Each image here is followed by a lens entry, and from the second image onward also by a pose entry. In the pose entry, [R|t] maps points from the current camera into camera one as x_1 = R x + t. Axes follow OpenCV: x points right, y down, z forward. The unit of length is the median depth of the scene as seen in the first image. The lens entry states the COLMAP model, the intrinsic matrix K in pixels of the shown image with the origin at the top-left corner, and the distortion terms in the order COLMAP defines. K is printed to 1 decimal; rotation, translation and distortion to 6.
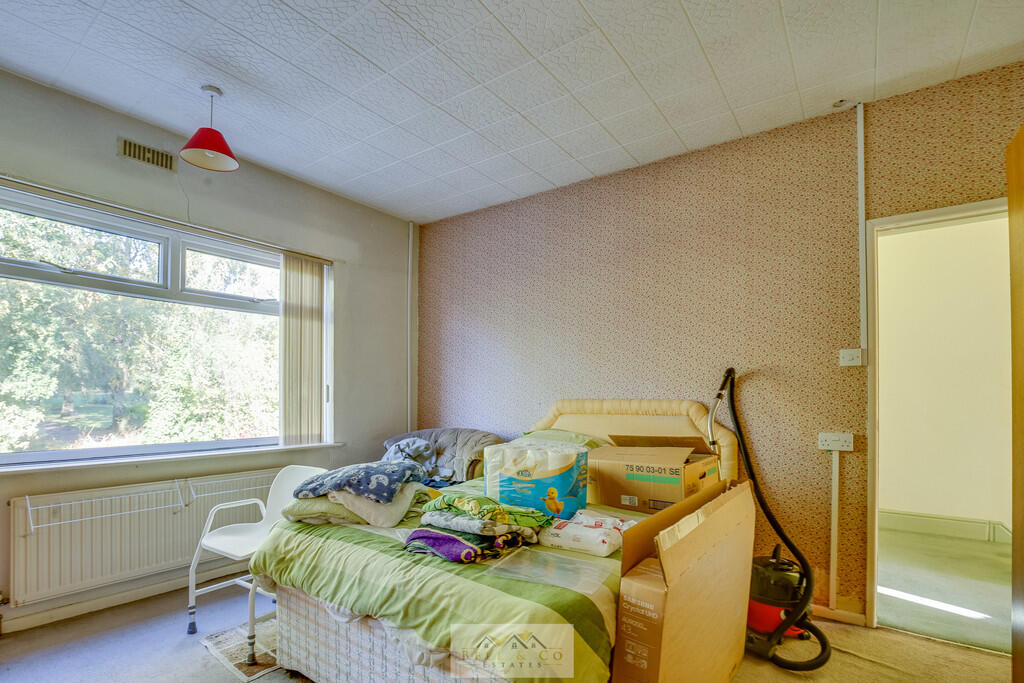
lens RADIAL K [[502.4, 0, 470.5], [0, 502.4, 341.0], [0, 0, 1]] dist [-0.000362, -0.000054]
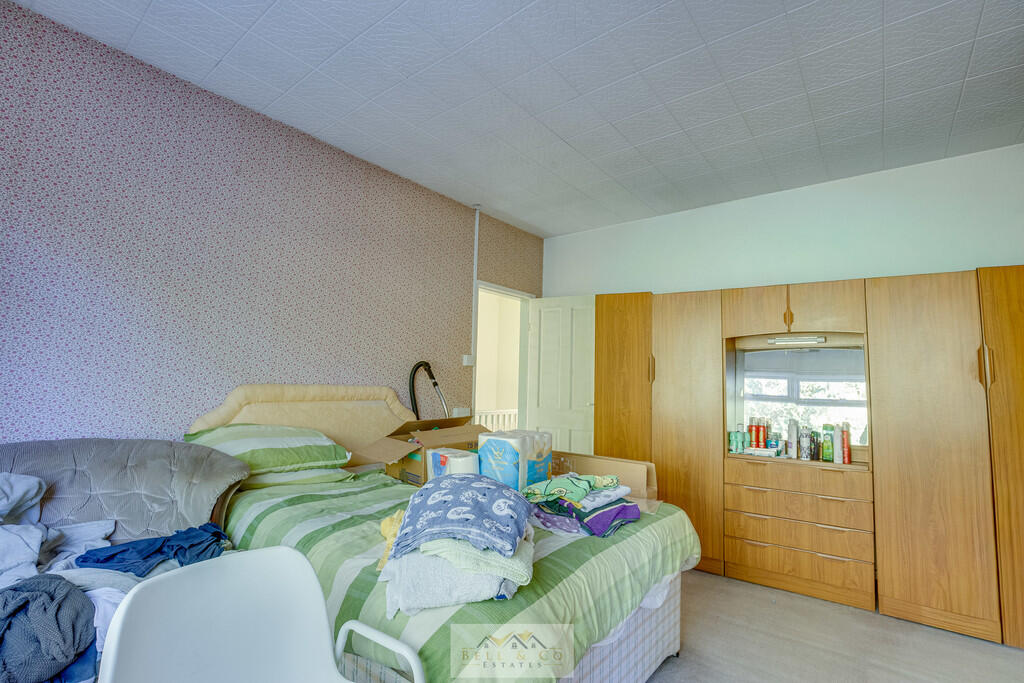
lens RADIAL K [[502.4, 0, 470.5], [0, 502.4, 341.0], [0, 0, 1]] dist [-0.000362, -0.000054]
pose [[0.026035, 0.075340, 0.996818, -0.734456], [-0.136542, 0.988078, -0.071114, 0.070816], [-0.990292, -0.134256, 0.036012, 0.776445]]
